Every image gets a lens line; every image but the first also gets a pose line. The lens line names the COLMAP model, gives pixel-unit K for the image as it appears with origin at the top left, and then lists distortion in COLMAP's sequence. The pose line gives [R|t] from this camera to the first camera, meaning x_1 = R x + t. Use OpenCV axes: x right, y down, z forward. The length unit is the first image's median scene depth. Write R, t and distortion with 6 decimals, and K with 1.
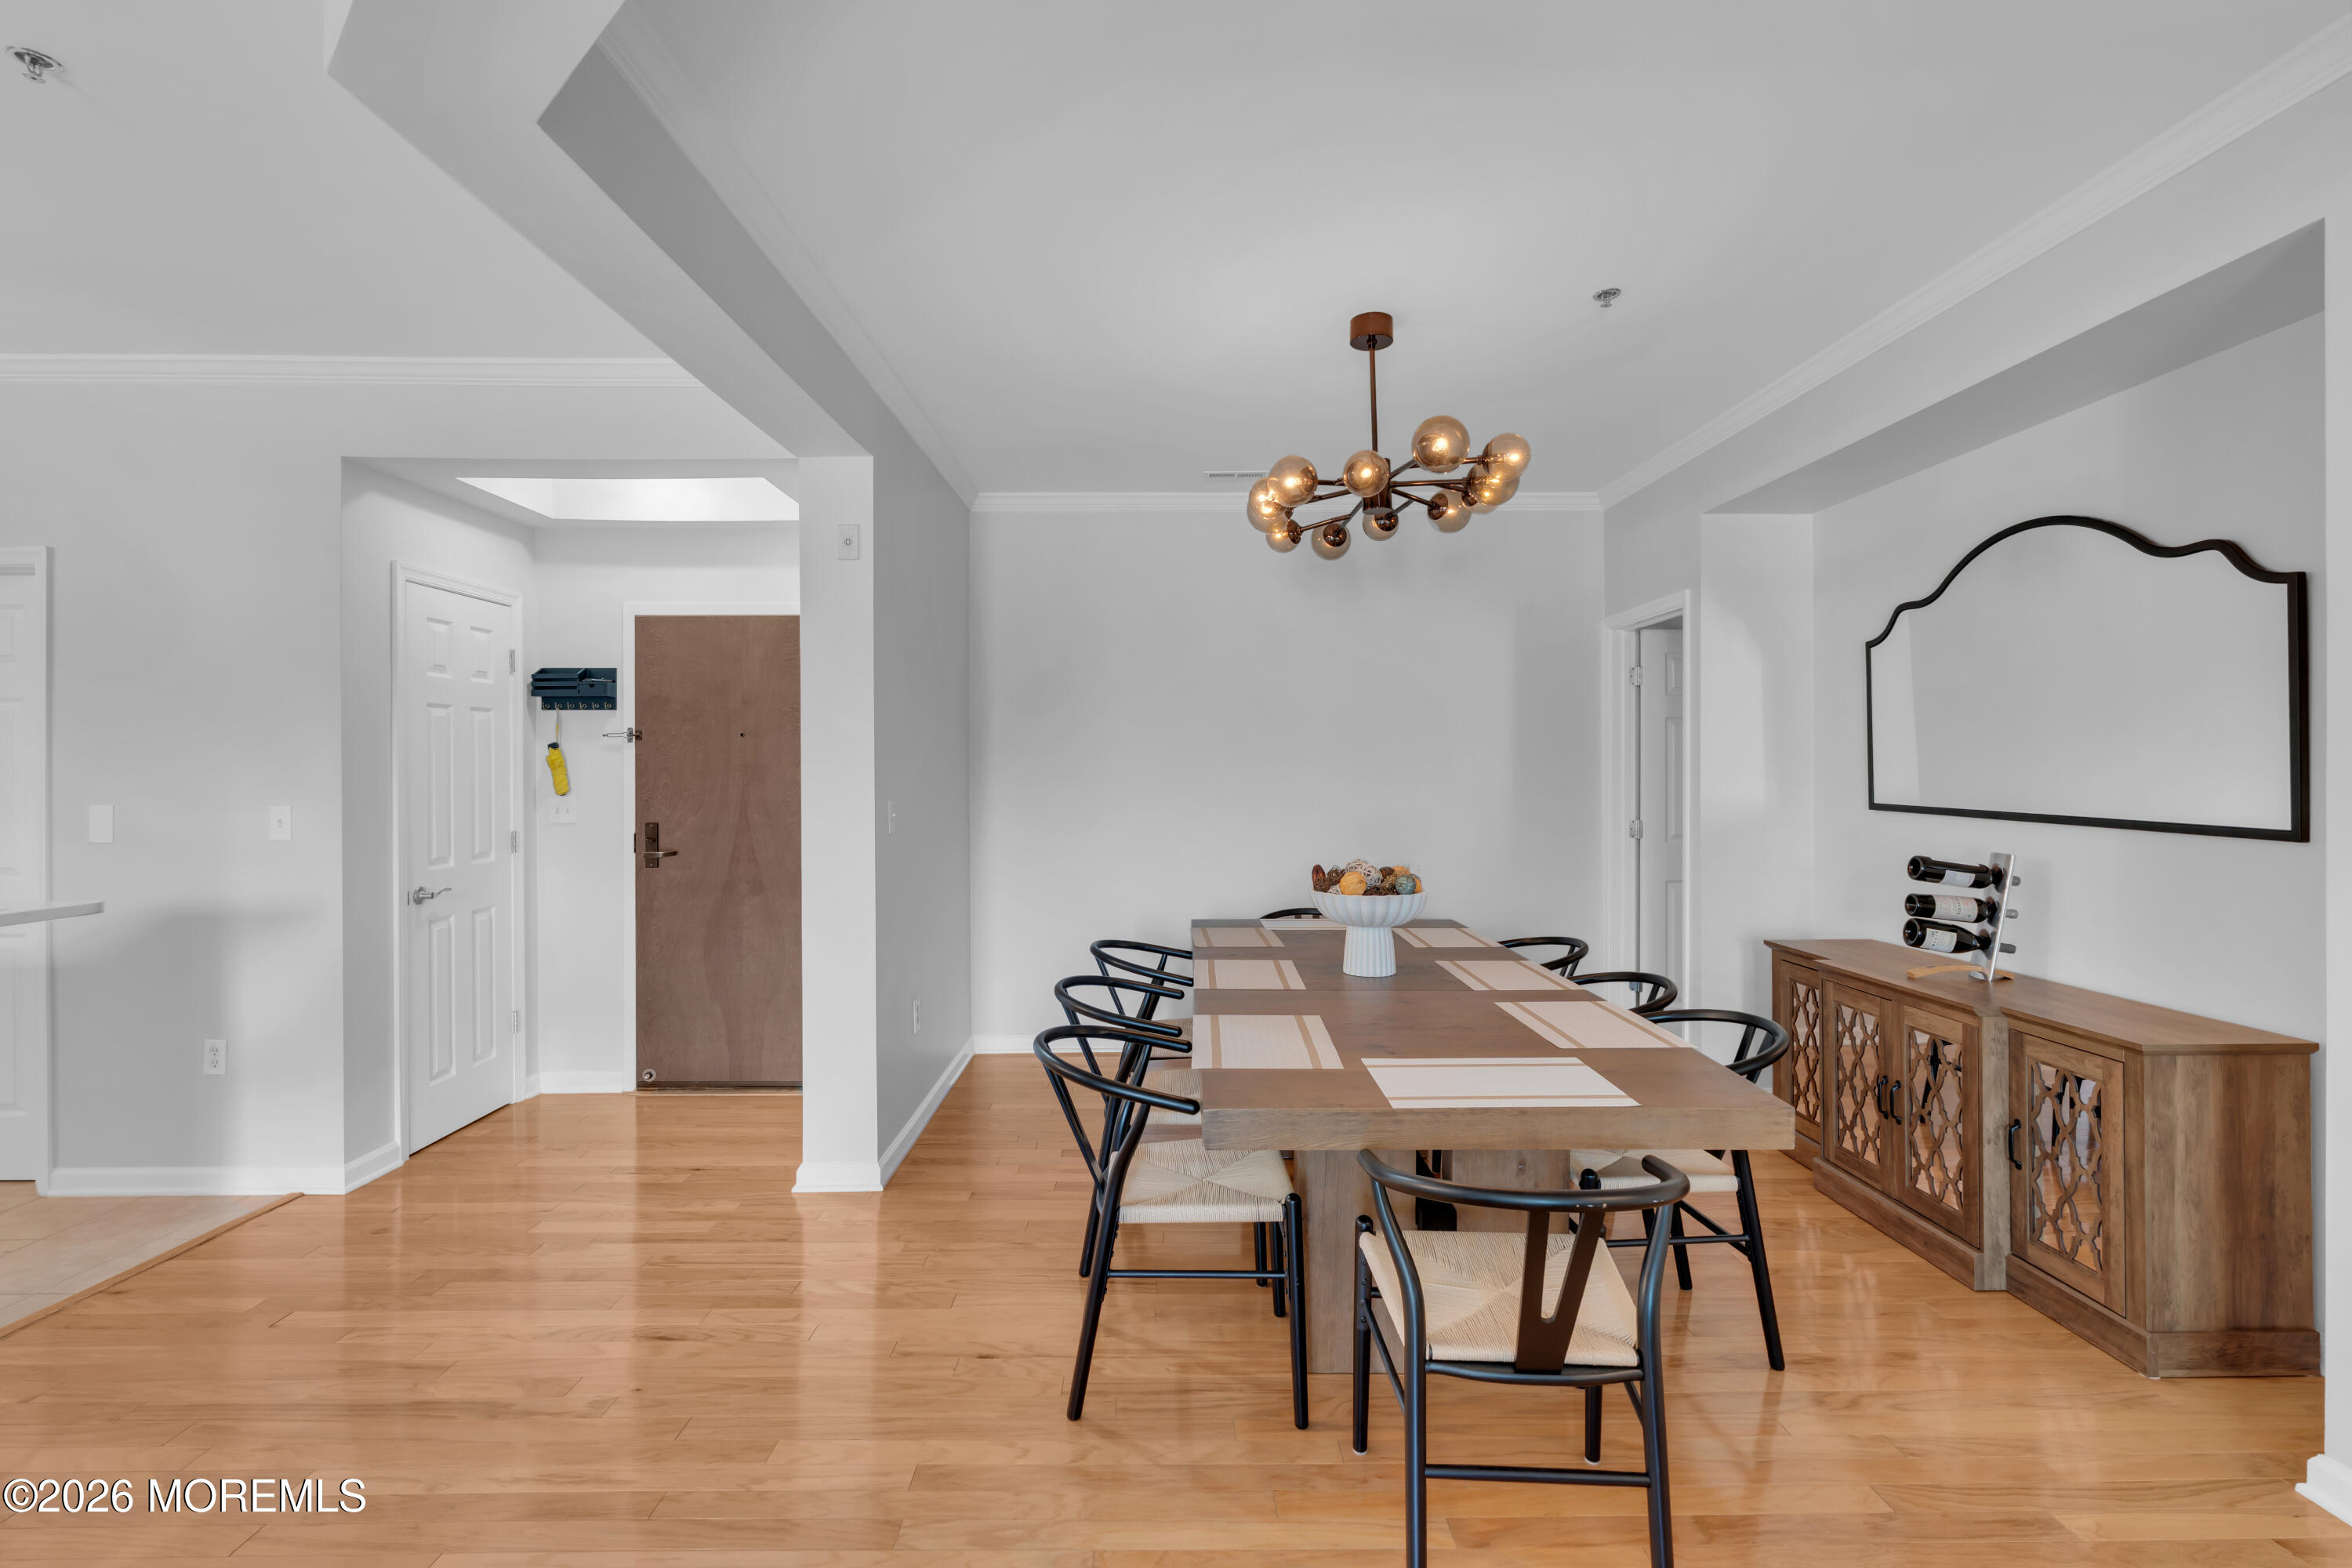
lens RADIAL K [[1052.7, 0, 1190.8], [0, 1052.7, 772.4], [0, 0, 1]] dist [-0.010192, 0.004741]
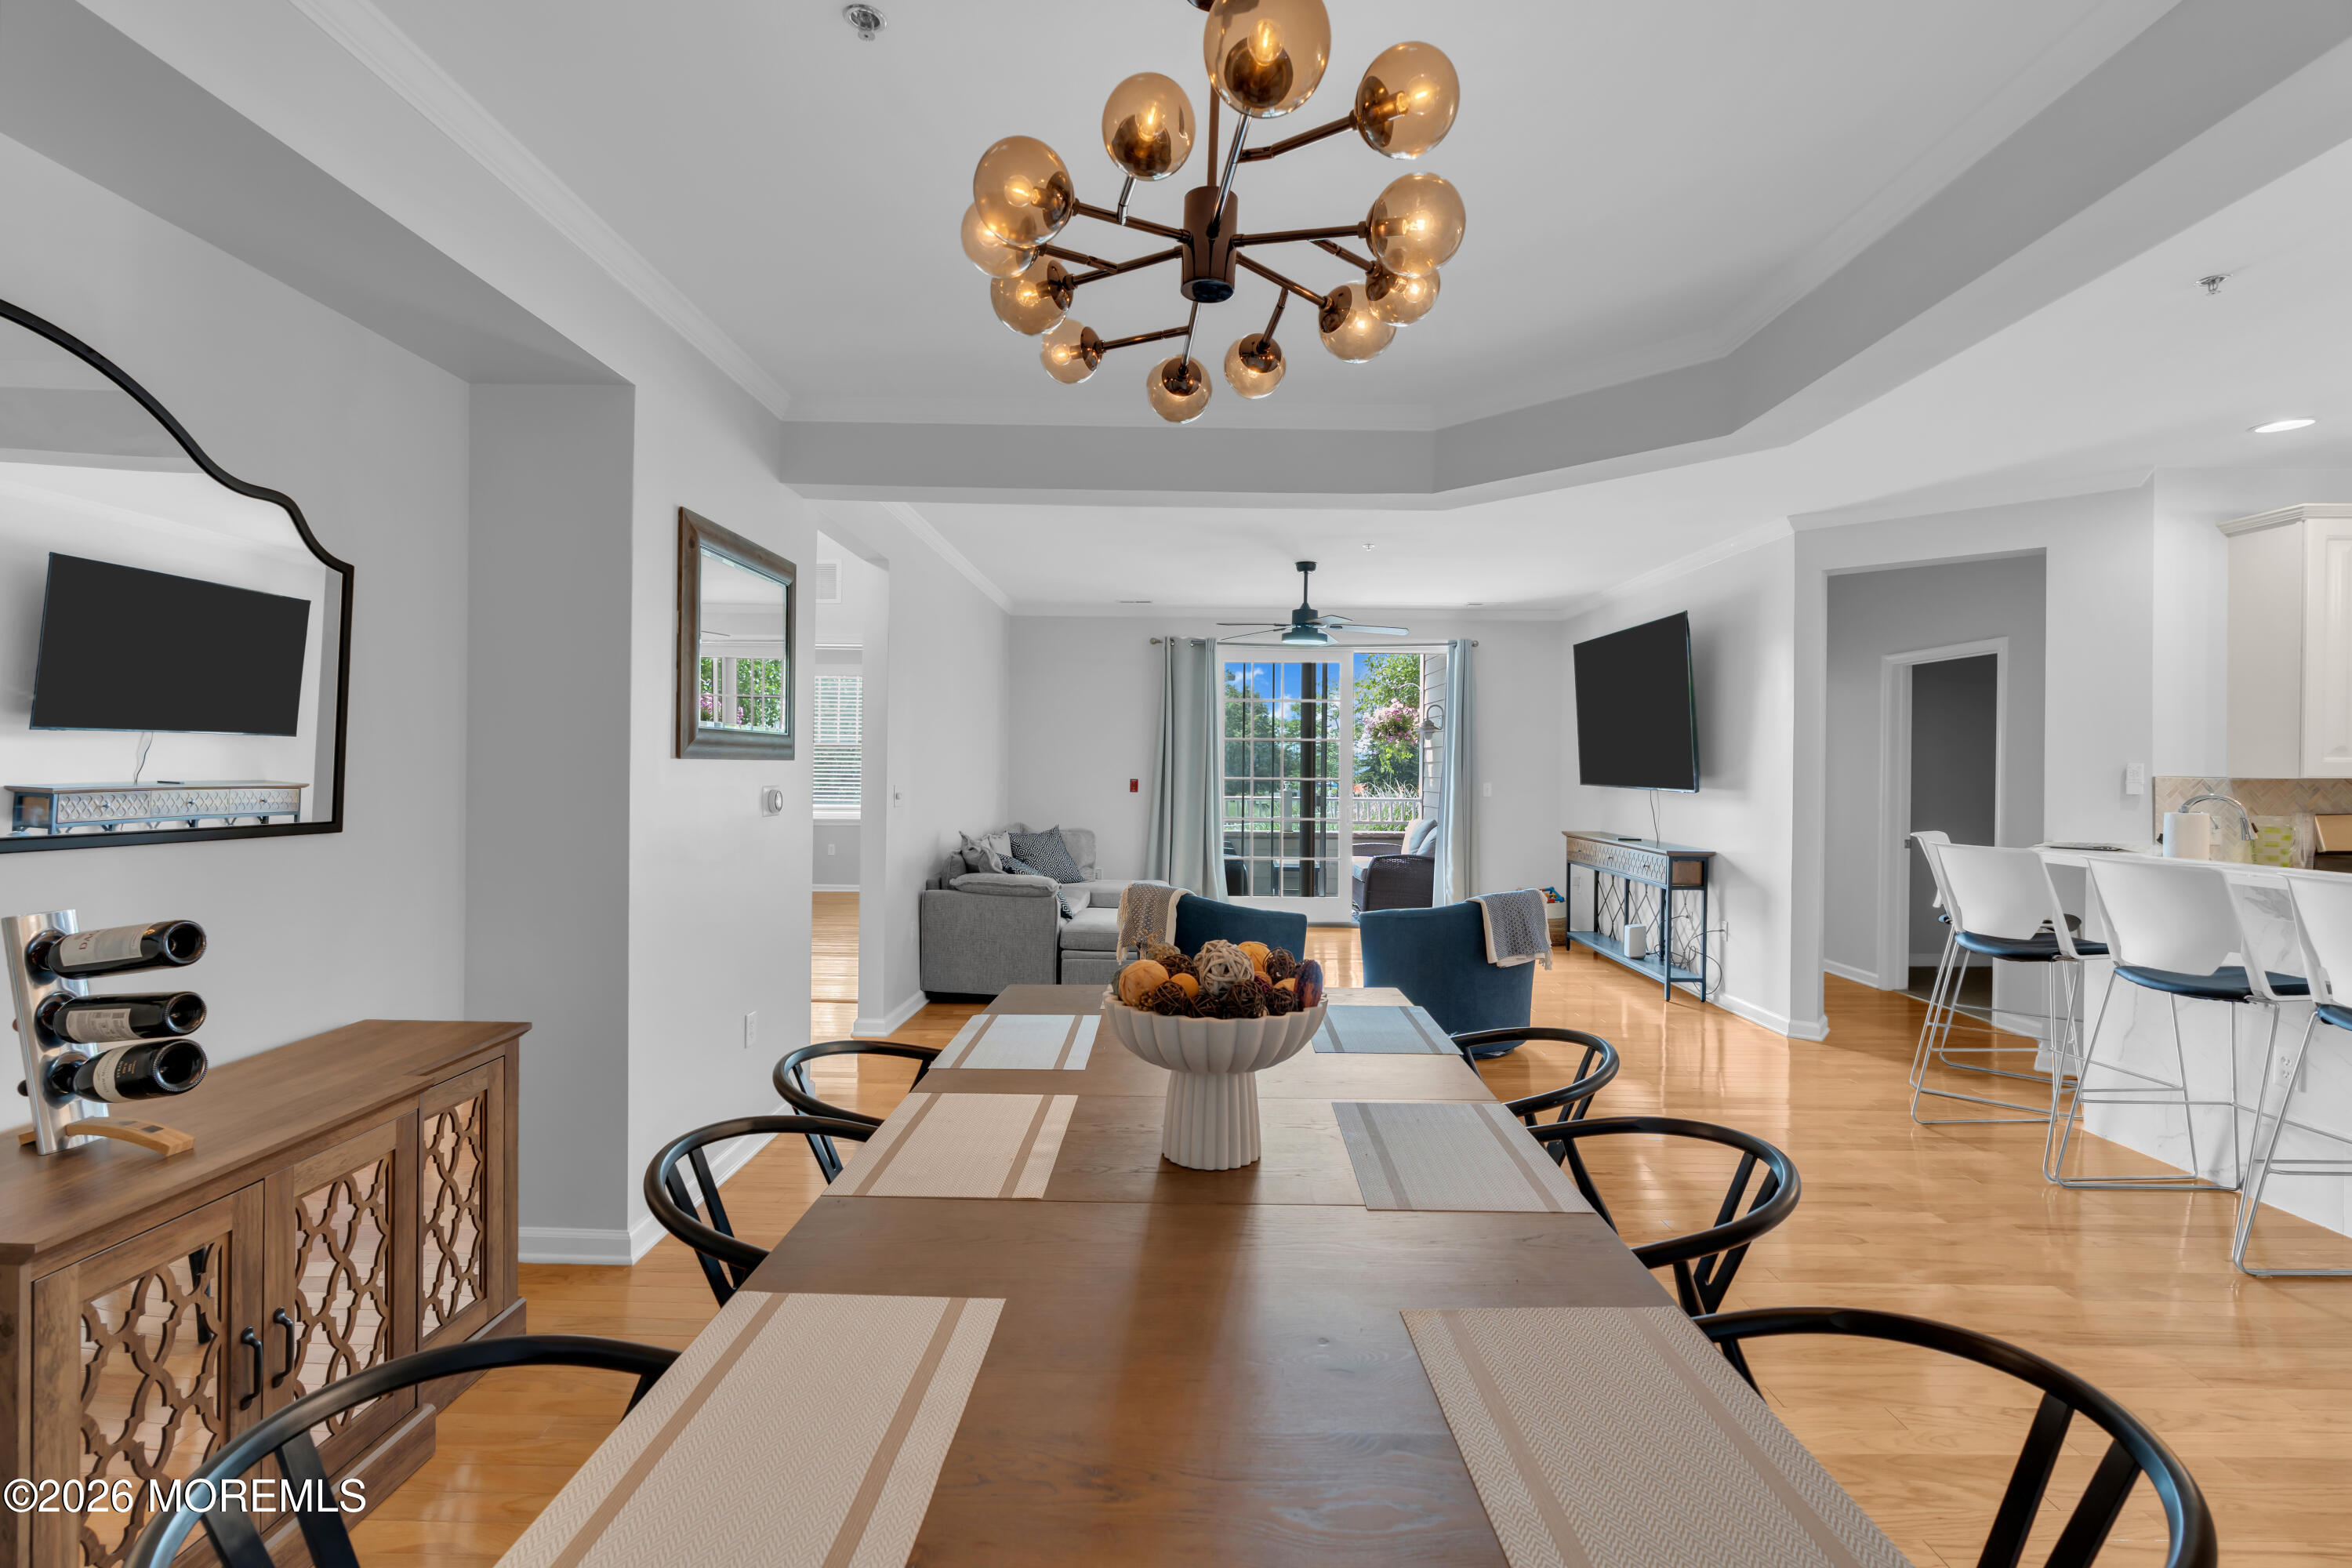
lens RADIAL K [[1052.7, 0, 1187.1], [0, 1052.7, 771.7], [0, 0, 1]] dist [-0.010192, 0.004741]
pose [[-0.999726, -0.005644, 0.022733, 0.151449], [-0.005476, 0.999957, 0.007445, -0.002418], [-0.022774, 0.007319, -0.999714, 1.393637]]
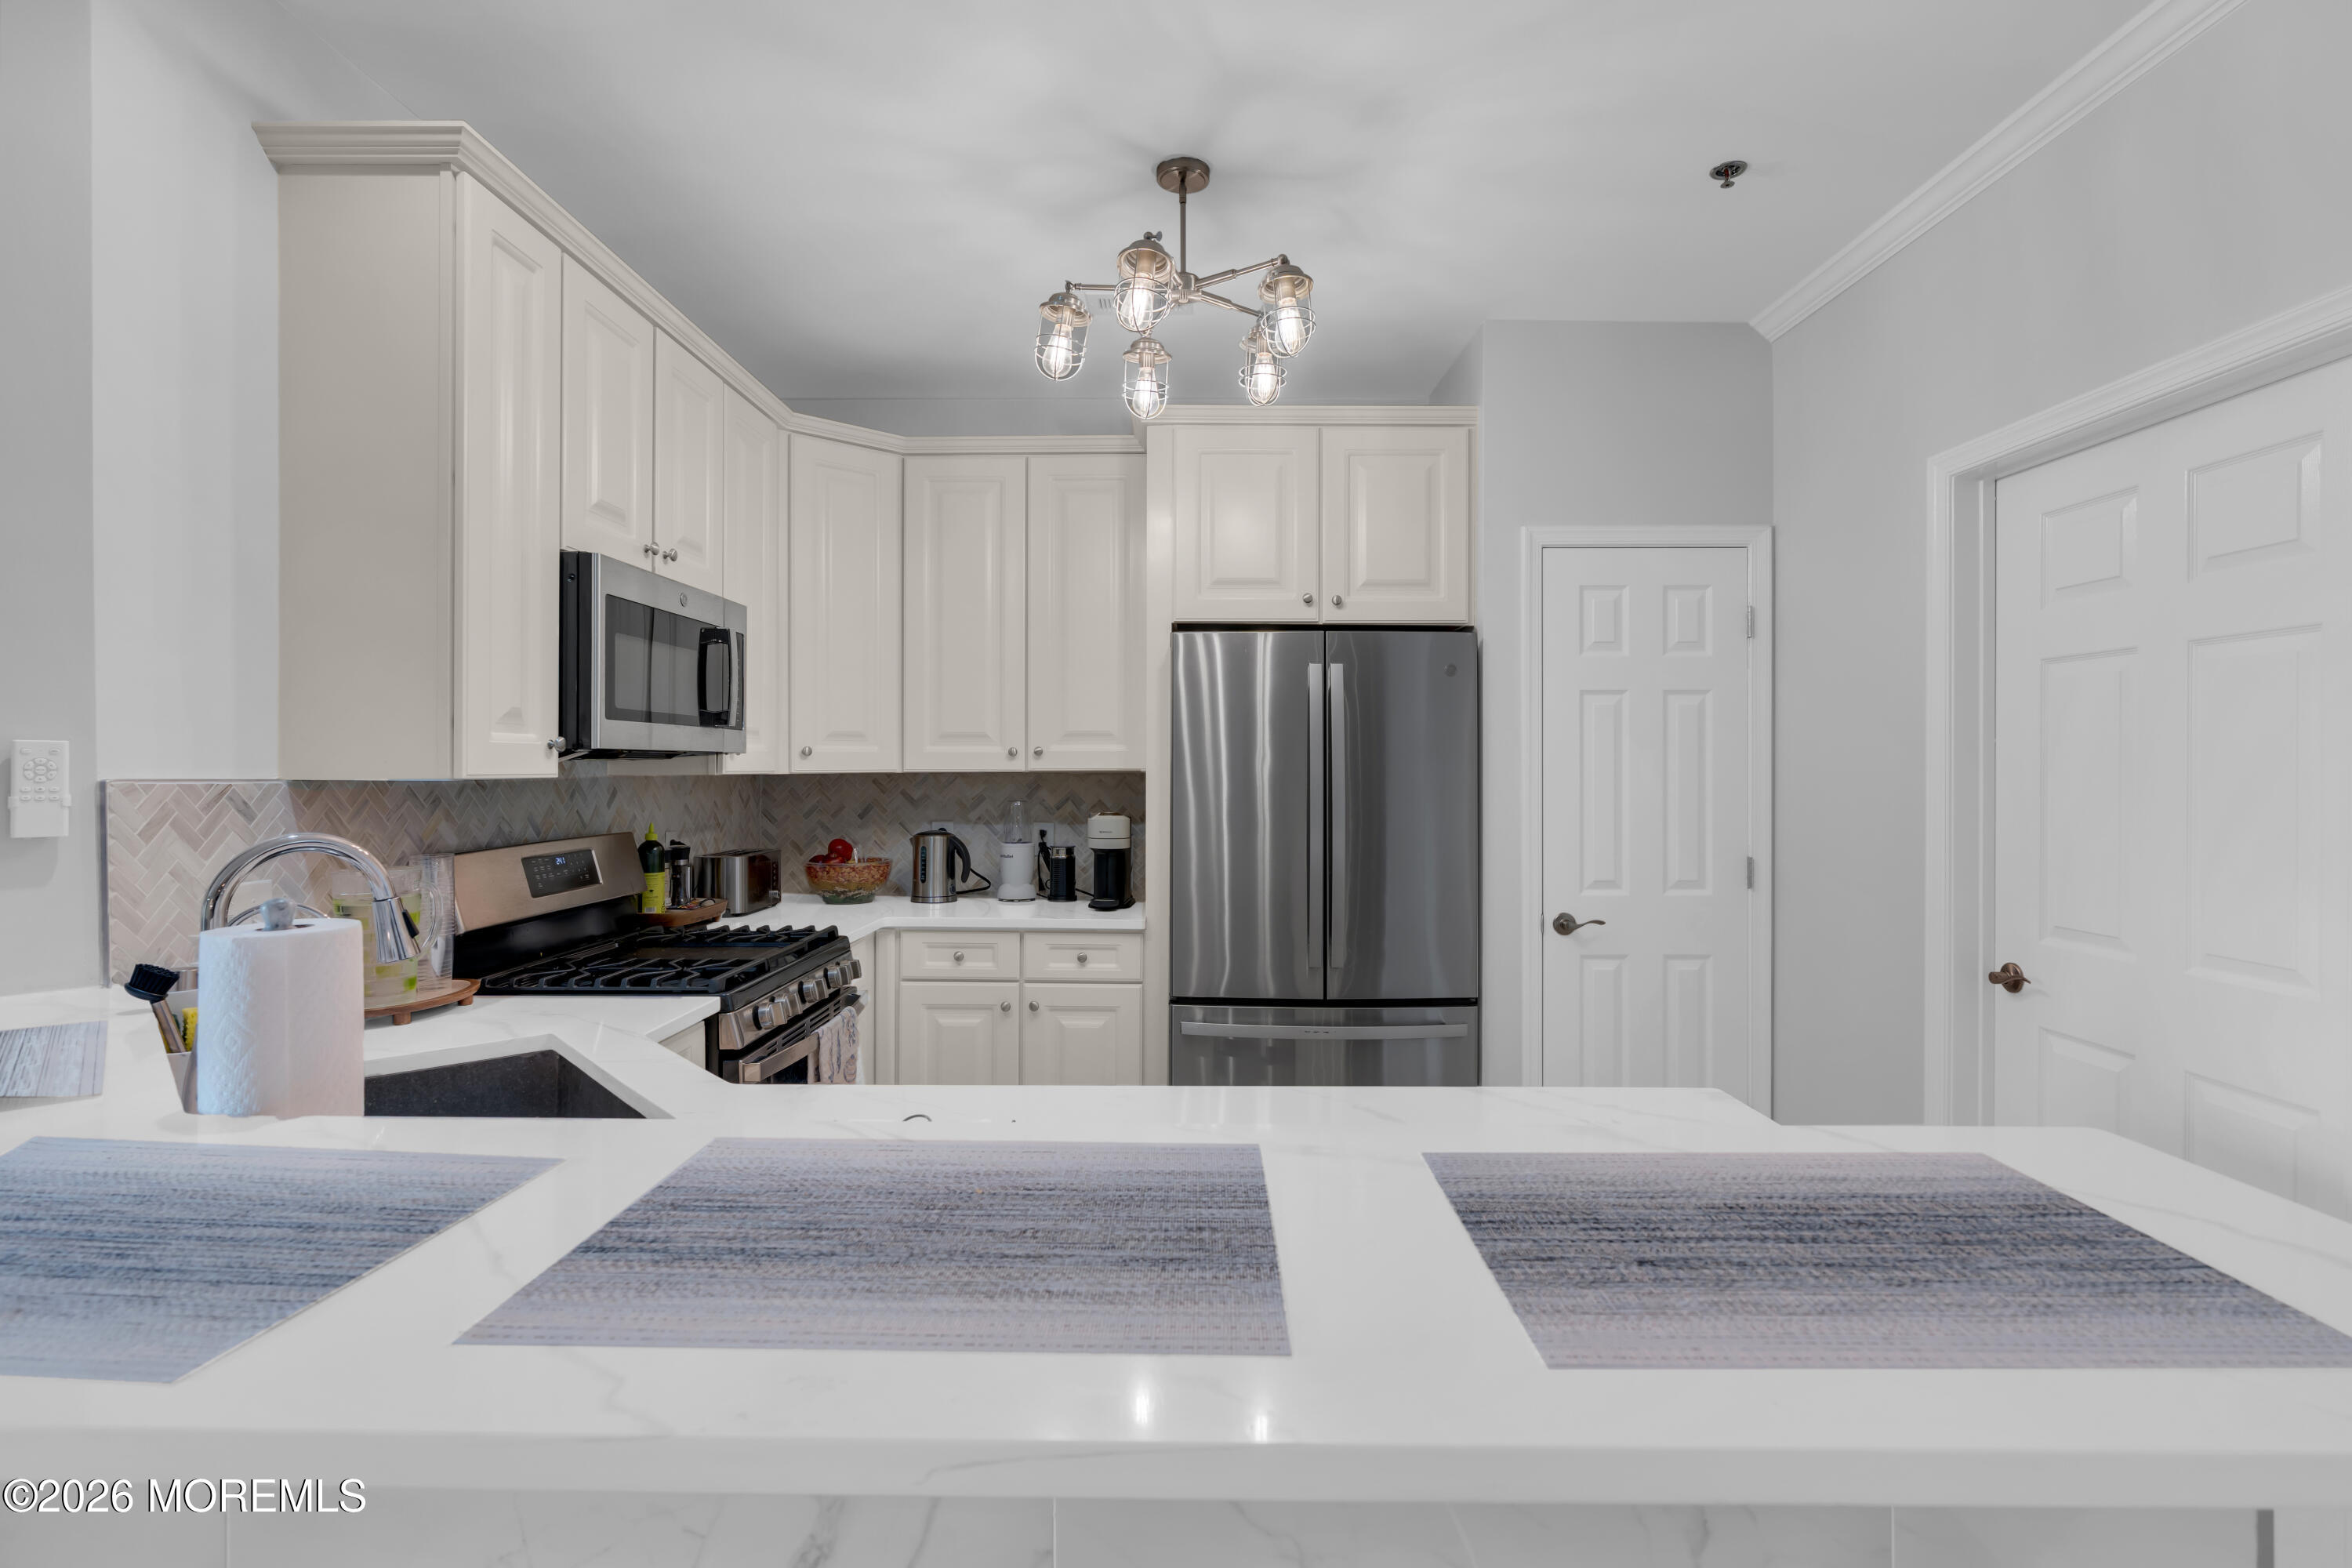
lens RADIAL K [[1108.0, 0, 1176.0], [0, 1108.0, 770.7], [0, 0, 1]] dist [-0.006105, 0.002667]
pose [[-0.033515, 0.004681, -0.999427, -0.600190], [-0.005379, 0.999974, 0.004864, -0.001998], [0.999424, 0.005539, -0.033489, 0.499495]]
